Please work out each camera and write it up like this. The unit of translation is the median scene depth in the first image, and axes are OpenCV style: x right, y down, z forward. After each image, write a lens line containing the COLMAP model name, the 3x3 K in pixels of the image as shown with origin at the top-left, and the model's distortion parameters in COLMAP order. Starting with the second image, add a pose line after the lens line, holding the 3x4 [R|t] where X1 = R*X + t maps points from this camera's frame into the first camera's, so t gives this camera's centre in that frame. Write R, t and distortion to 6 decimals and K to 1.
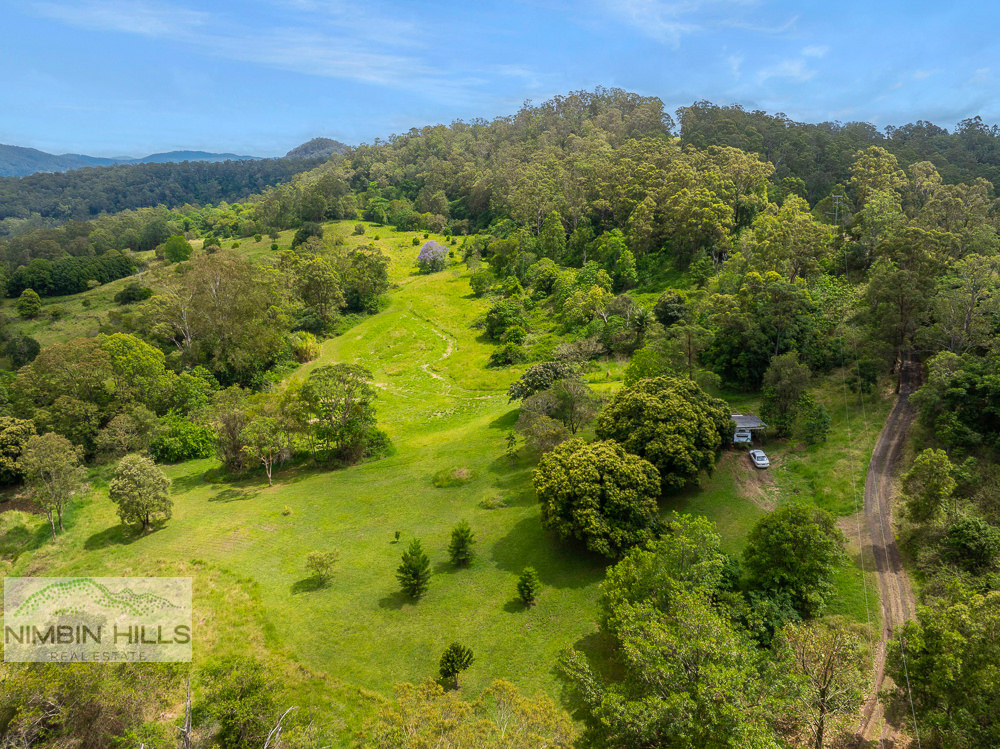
lens RADIAL K [[703.0, 0, 500.4], [0, 703.0, 369.7], [0, 0, 1]] dist [-0.034979, -0.002127]
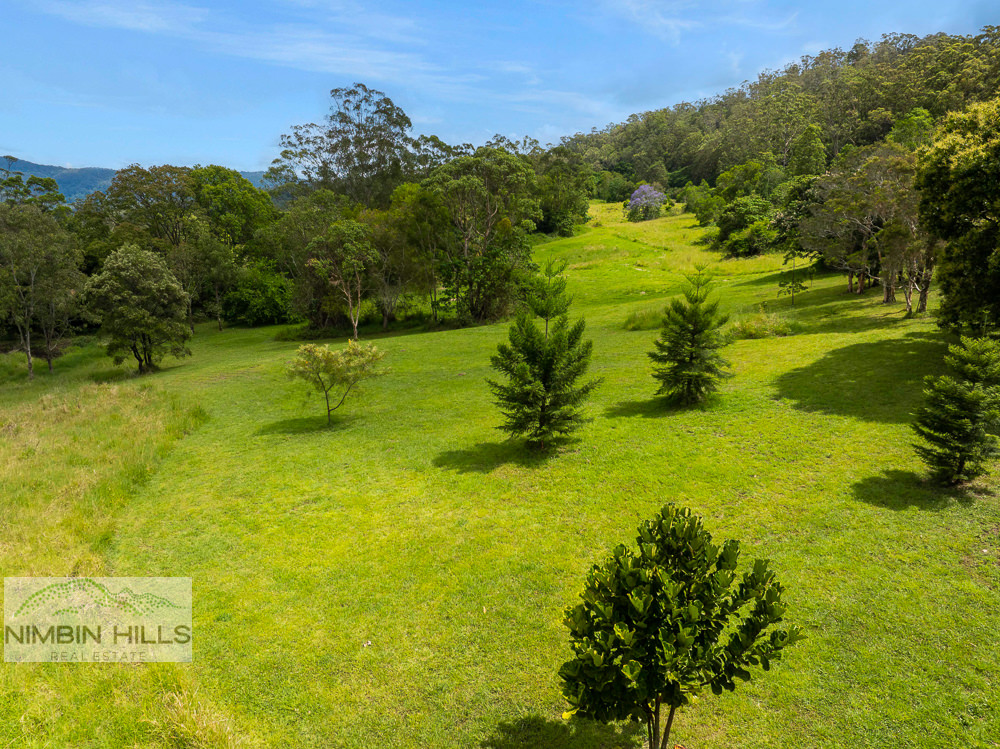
lens RADIAL K [[703.0, 0, 500.4], [0, 703.0, 369.7], [0, 0, 1]] dist [-0.034979, -0.002127]
pose [[0.956229, 0.069150, -0.284332, -0.039035], [-0.080752, 0.996304, -0.029274, 0.240325], [0.281257, 0.050953, 0.958279, 0.546161]]
